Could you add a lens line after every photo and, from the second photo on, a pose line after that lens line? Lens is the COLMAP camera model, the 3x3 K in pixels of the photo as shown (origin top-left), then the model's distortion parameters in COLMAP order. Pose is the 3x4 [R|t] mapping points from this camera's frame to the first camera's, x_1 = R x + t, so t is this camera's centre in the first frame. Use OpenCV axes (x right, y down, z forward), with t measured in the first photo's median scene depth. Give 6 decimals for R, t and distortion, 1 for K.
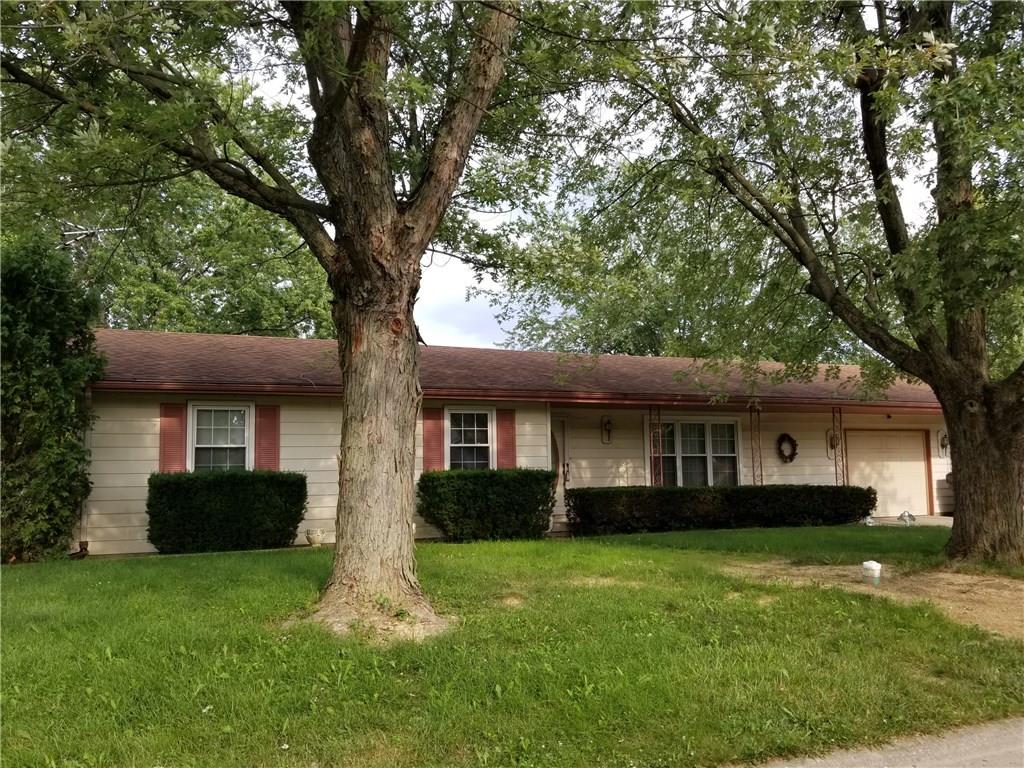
lens RADIAL K [[798.4, 0, 522.1], [0, 798.4, 389.2], [0, 0, 1]] dist [0.081750, -0.126393]
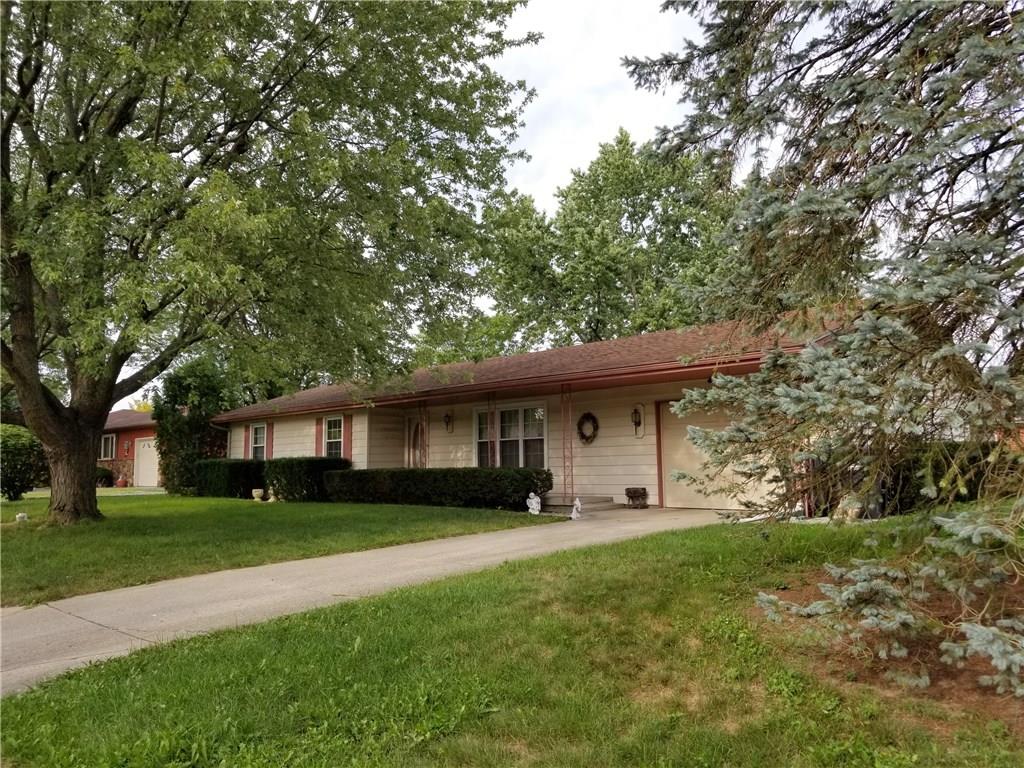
lens RADIAL K [[798.4, 0, 522.1], [0, 798.4, 389.2], [0, 0, 1]] dist [0.081750, -0.126393]
pose [[0.345864, -0.087286, -0.934216, 1.304318], [0.101124, 0.993332, -0.055371, 0.079834], [0.932819, -0.075321, 0.352384, 0.666928]]
